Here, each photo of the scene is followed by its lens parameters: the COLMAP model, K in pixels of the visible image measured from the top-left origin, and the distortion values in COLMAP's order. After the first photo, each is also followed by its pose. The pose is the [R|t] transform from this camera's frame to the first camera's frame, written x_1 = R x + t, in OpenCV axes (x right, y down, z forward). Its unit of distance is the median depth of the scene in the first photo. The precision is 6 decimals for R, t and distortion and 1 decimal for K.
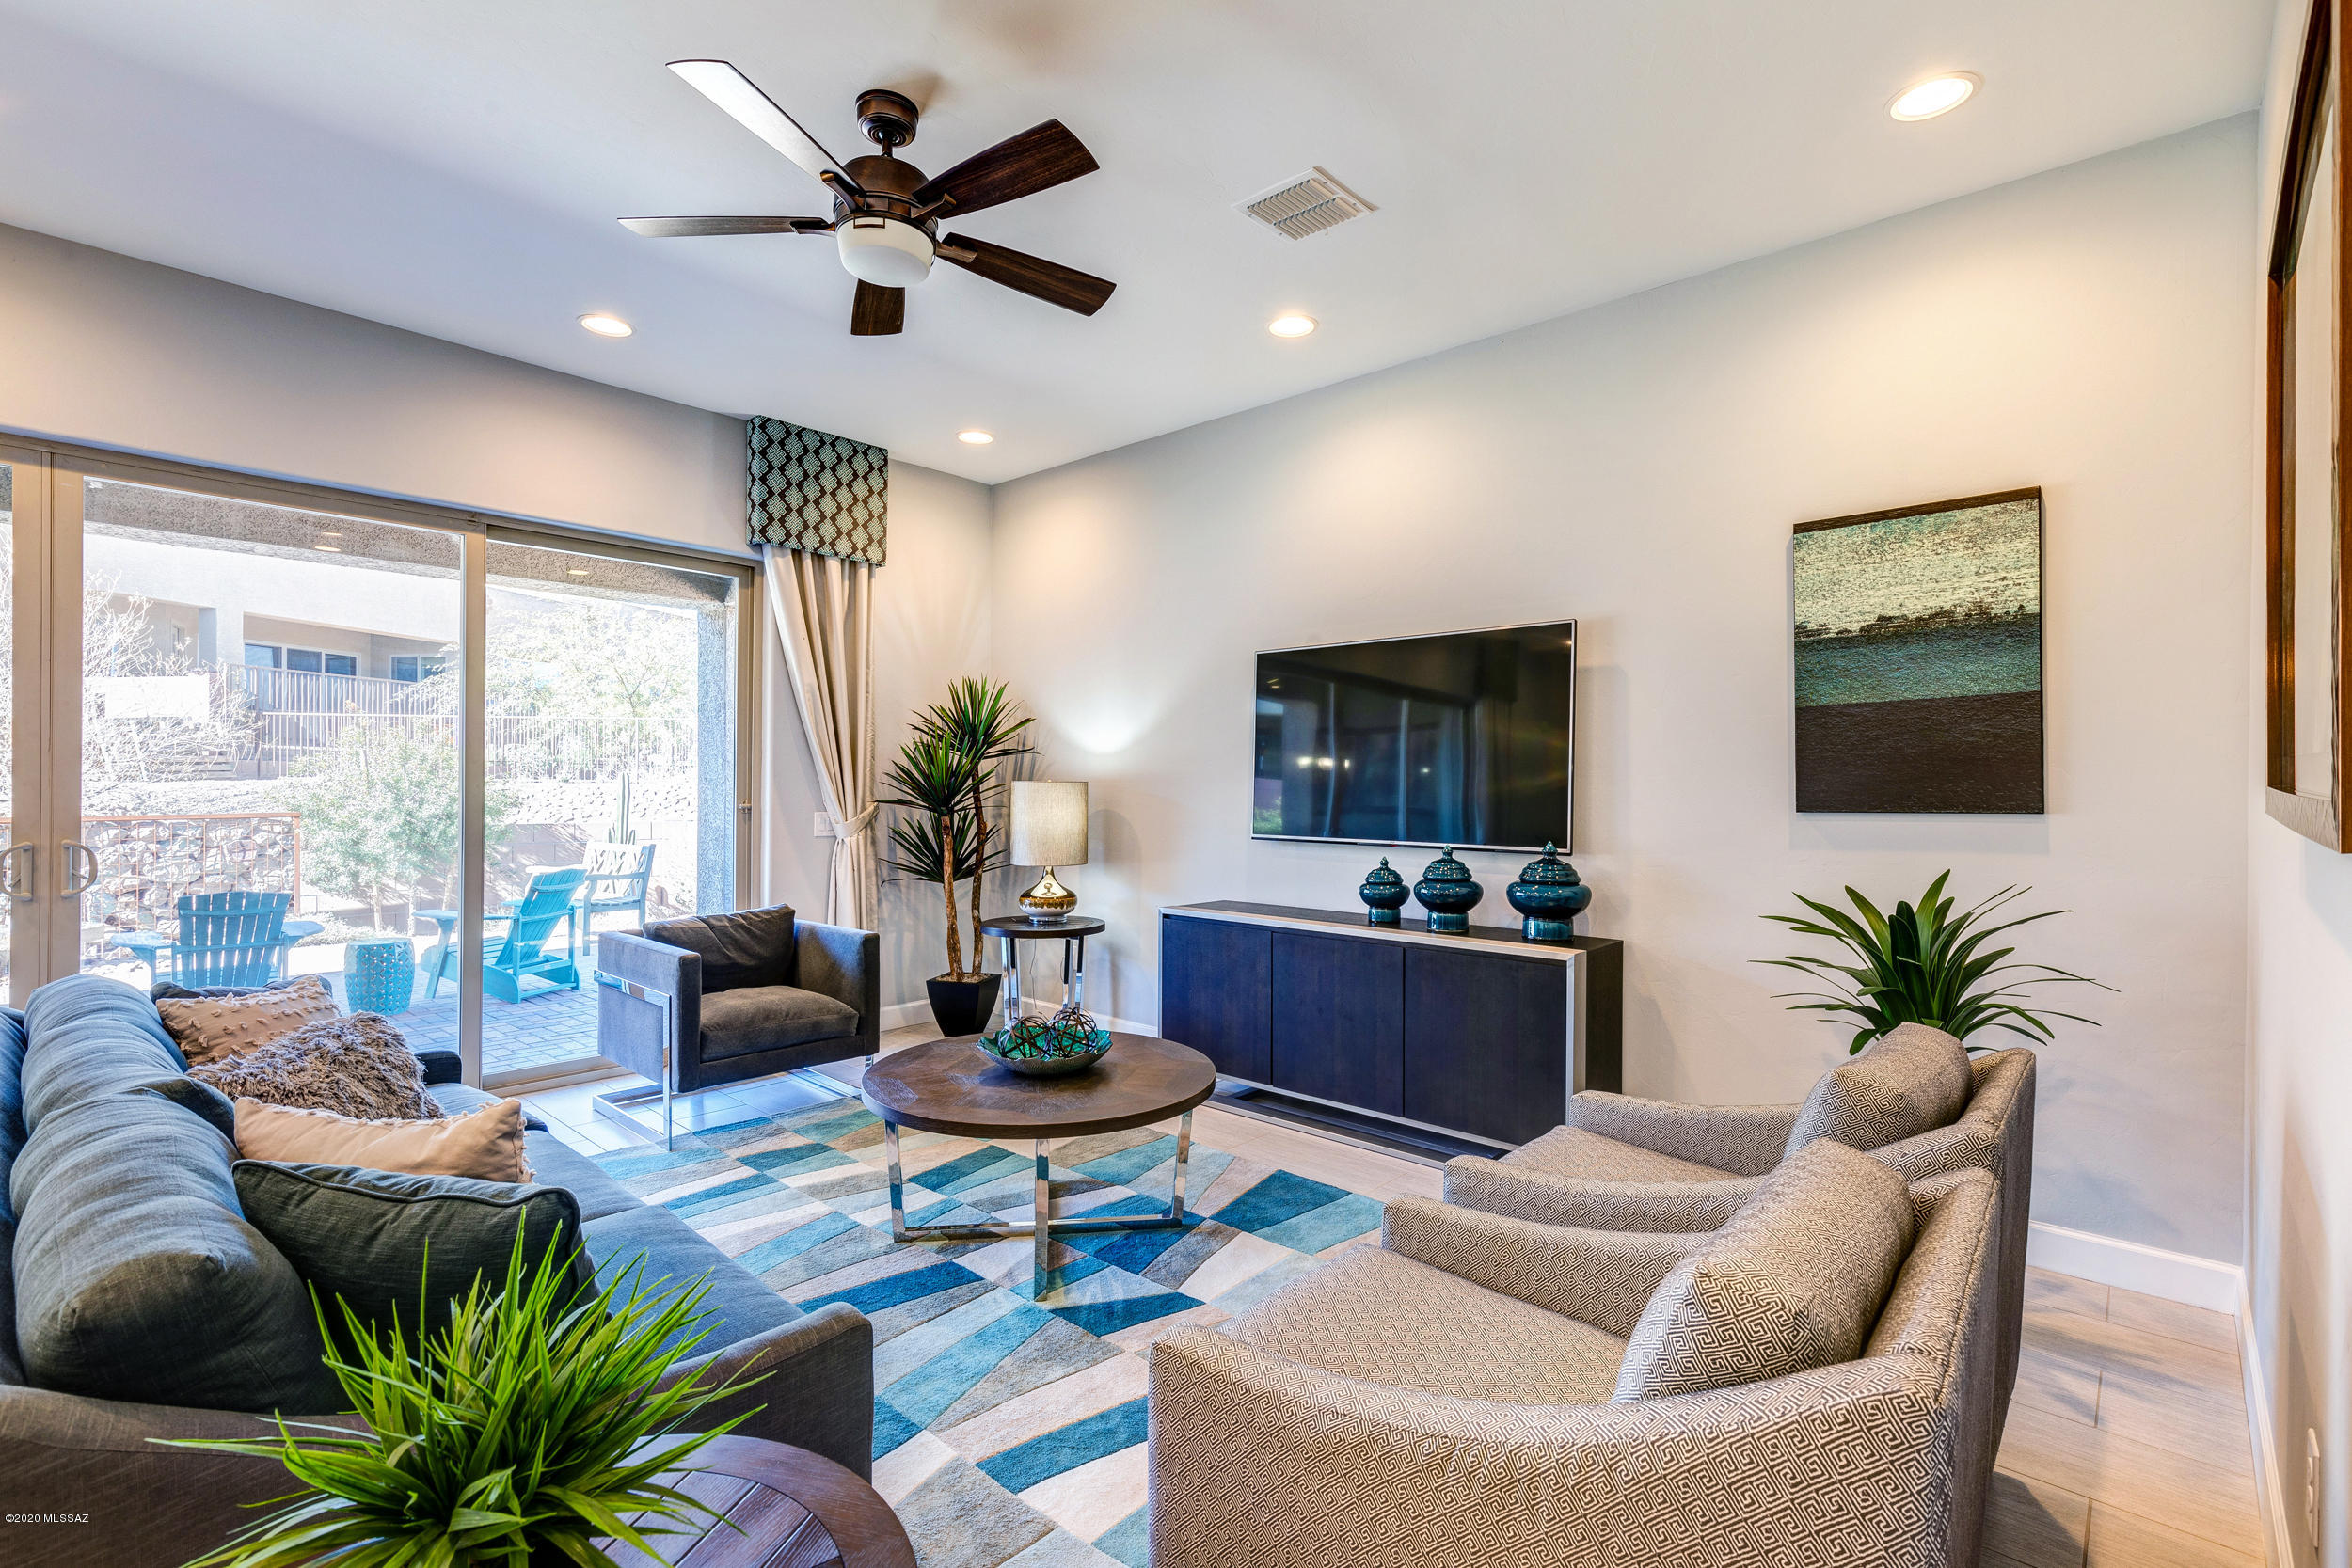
lens RADIAL K [[1065.0, 0, 1183.9], [0, 1065.0, 789.6], [0, 0, 1]] dist [0.005295, -0.000469]
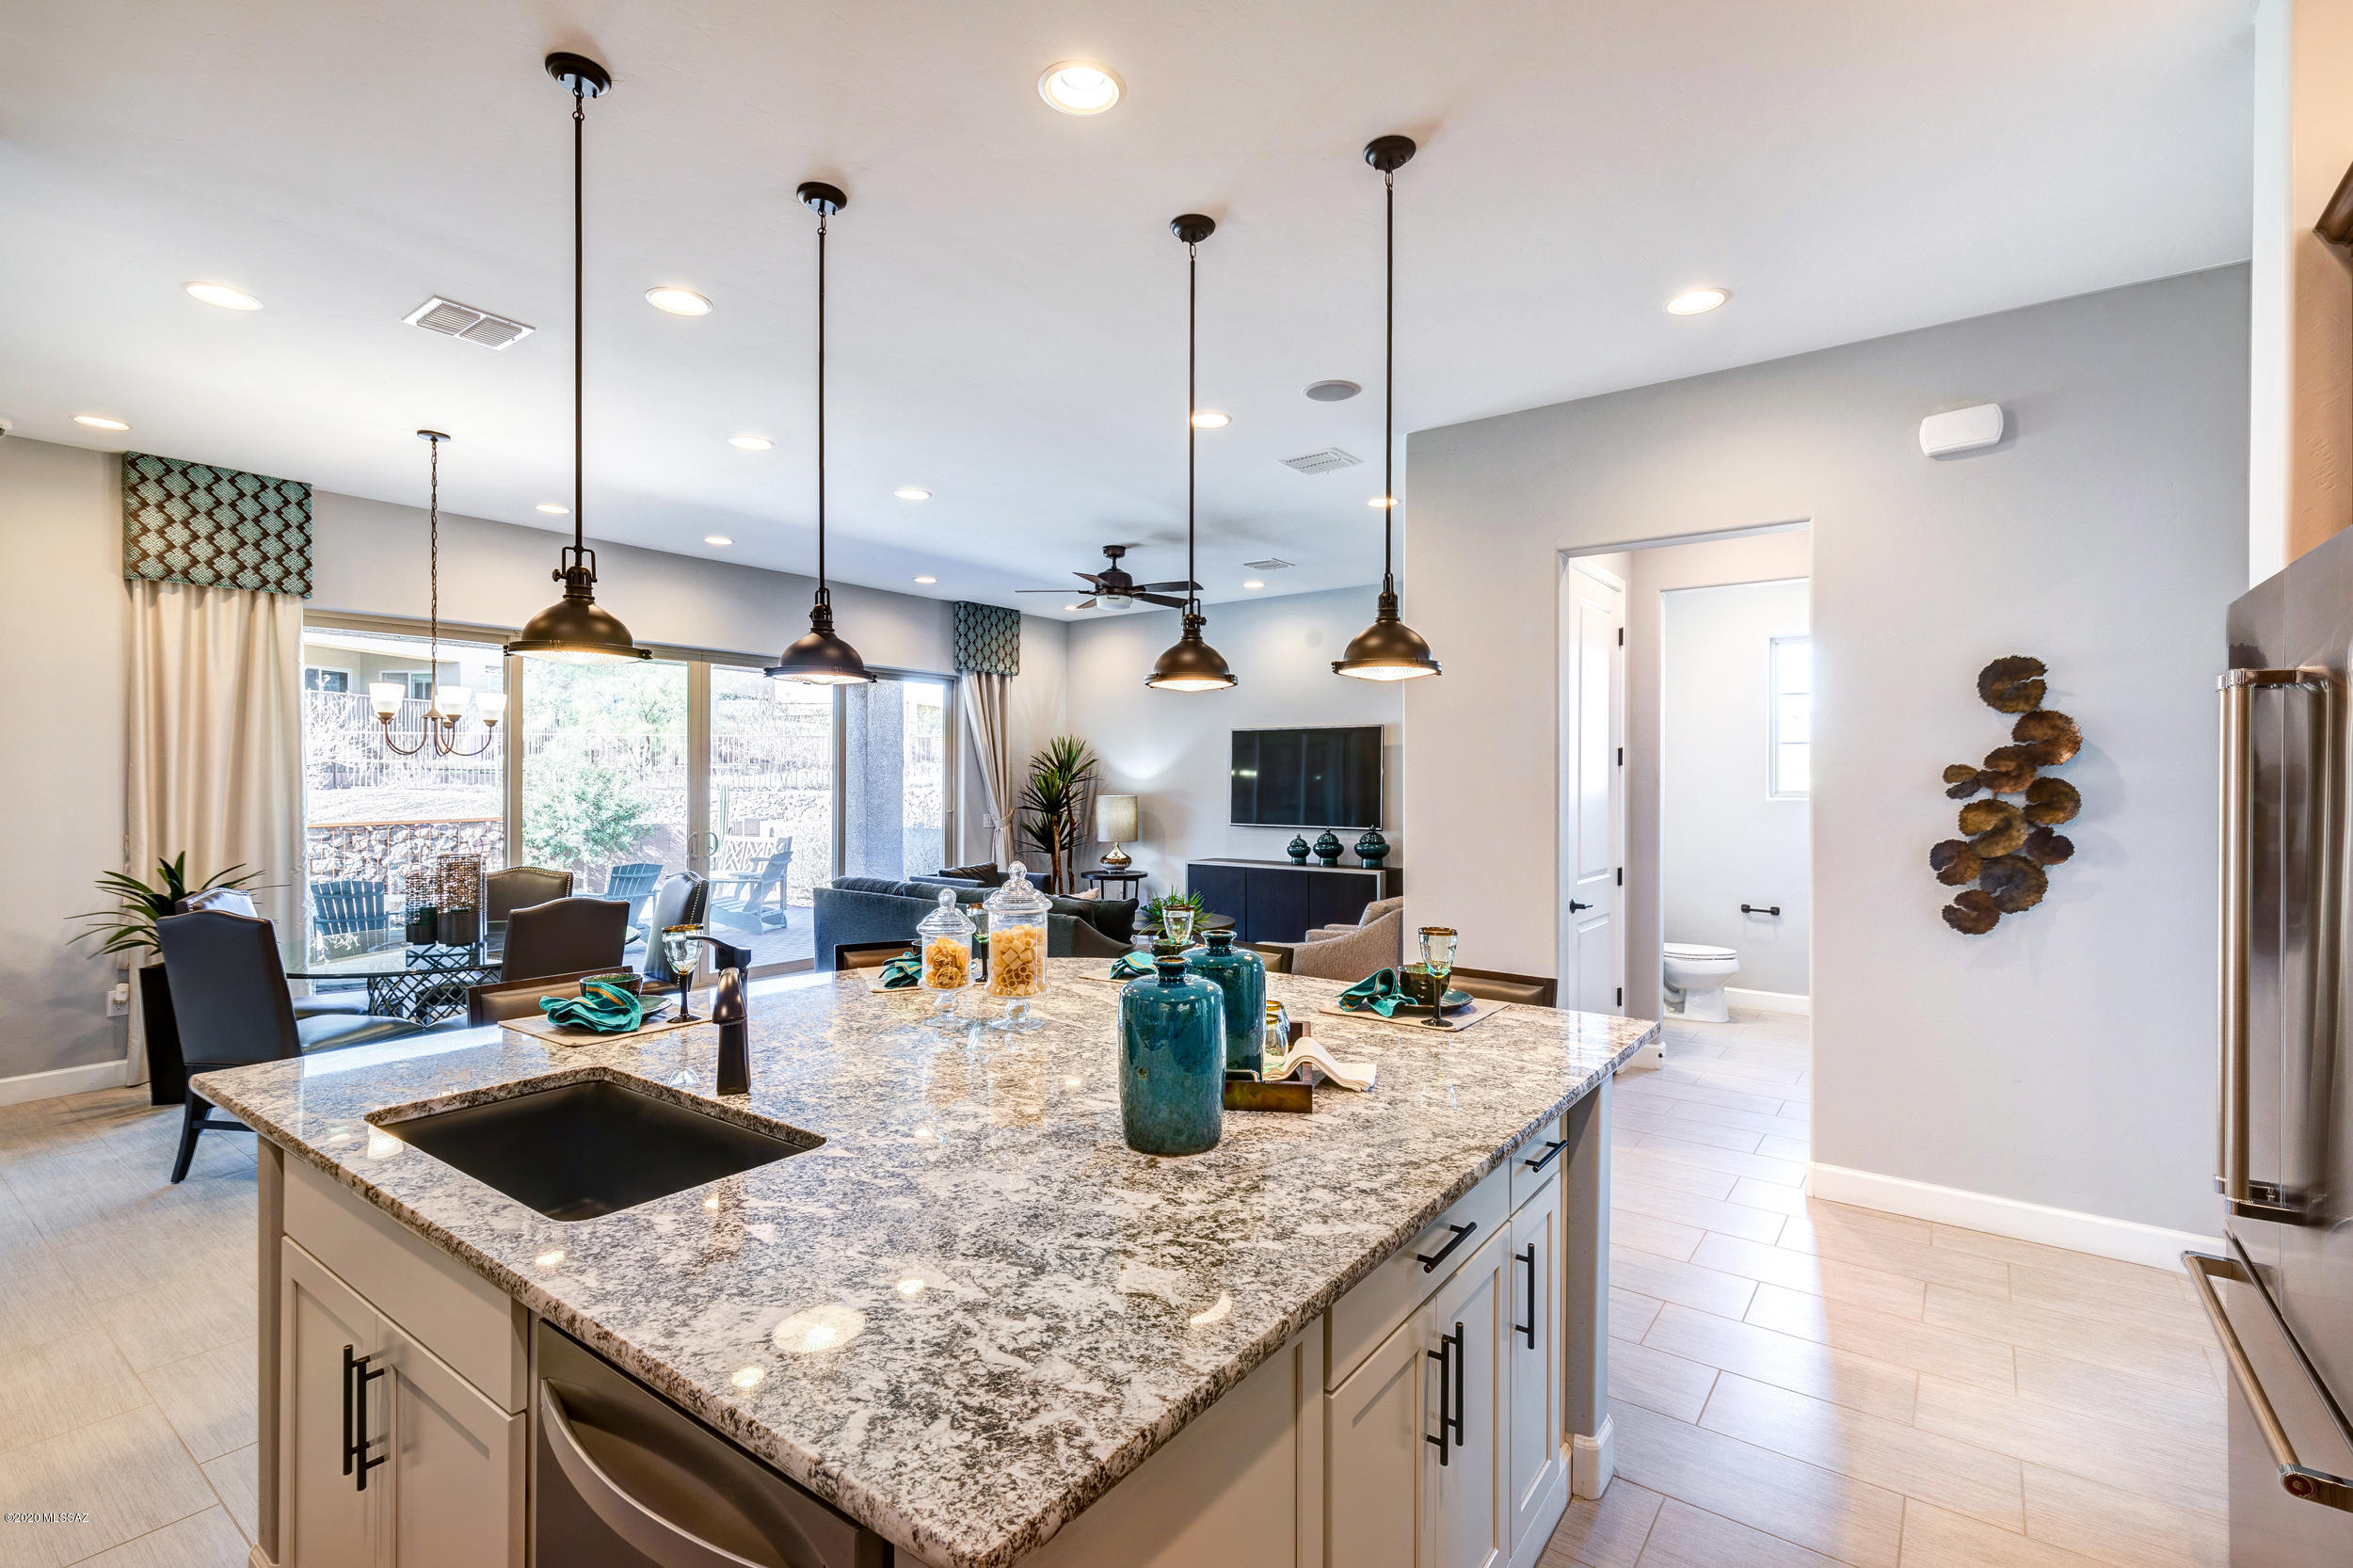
lens RADIAL K [[1074.8, 0, 1174.4], [0, 1074.8, 793.5], [0, 0, 1]] dist [0.009682, -0.000878]
pose [[0.995927, -0.008108, 0.089800, -0.192878], [0.007300, 0.999930, 0.009318, -0.028775], [-0.089869, -0.008624, 0.995916, -0.853900]]
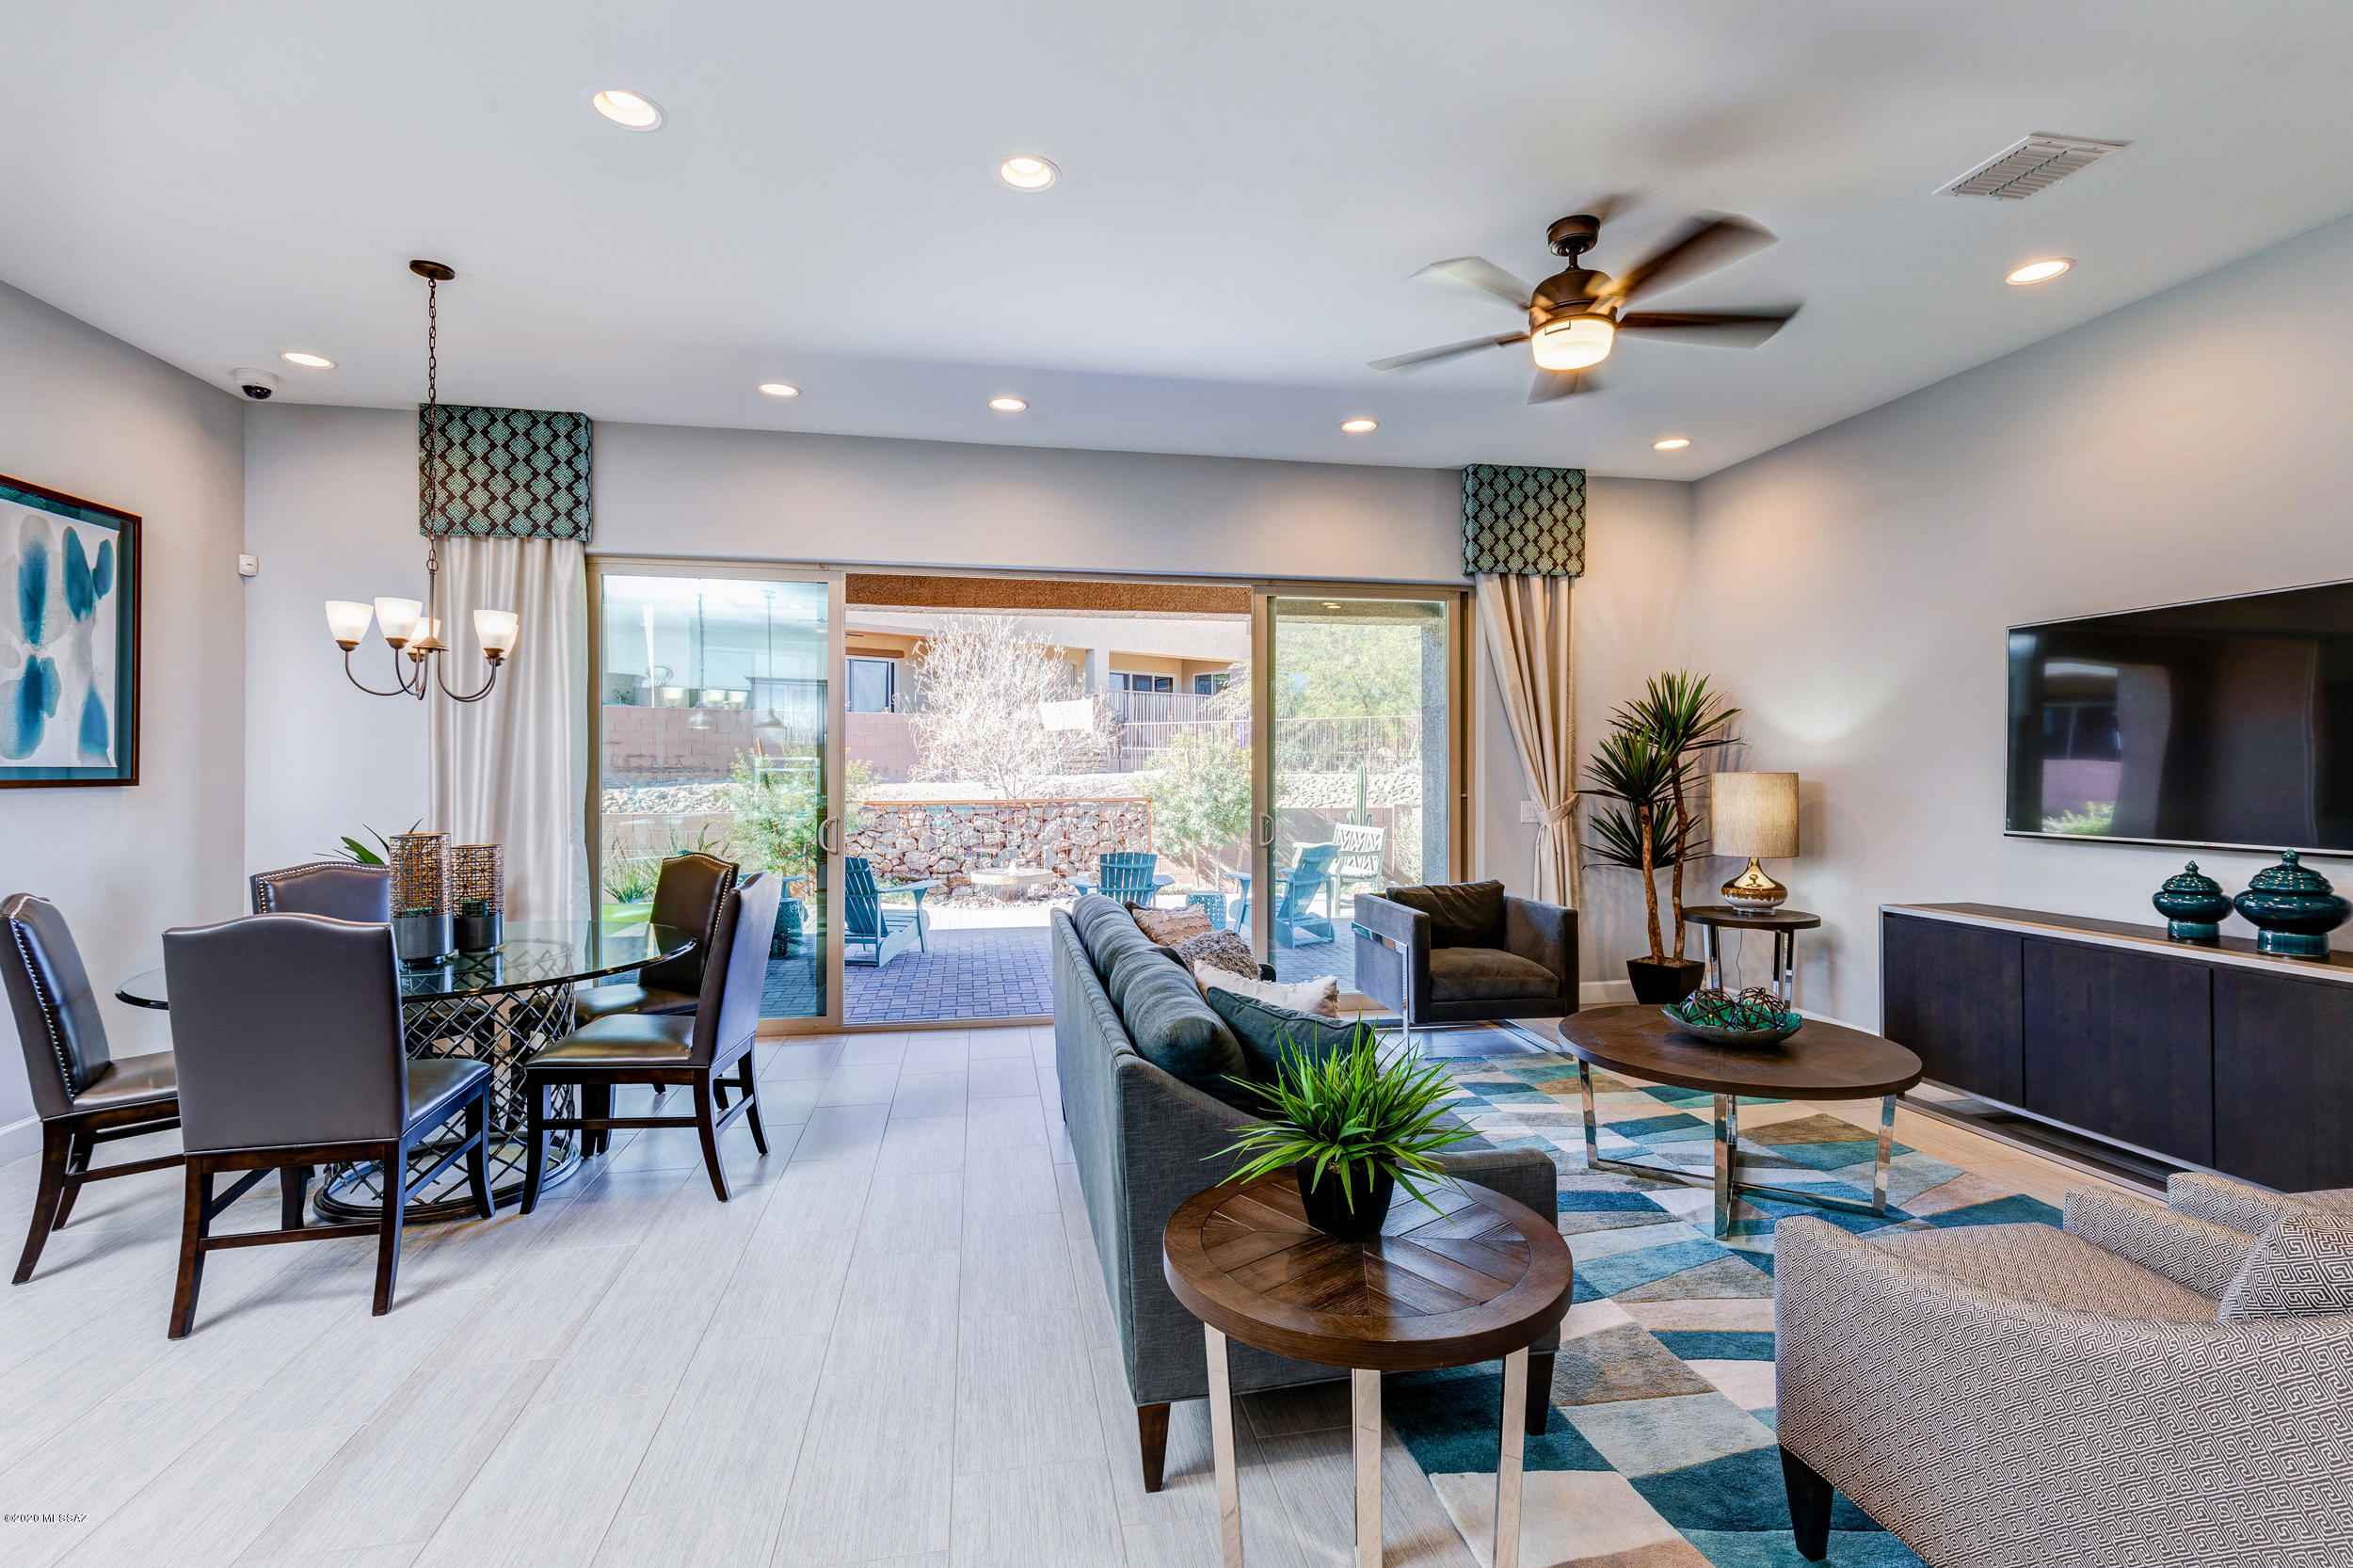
lens RADIAL K [[1065.4, 0, 1176.5], [0, 1065.4, 767.4], [0, 0, 1]] dist [0.008643, -0.000440]
pose [[0.795821, -0.010306, -0.605444, 0.049429], [0.004632, 0.999930, -0.010932, -0.004154], [0.605514, 0.005895, 0.795813, -0.126234]]
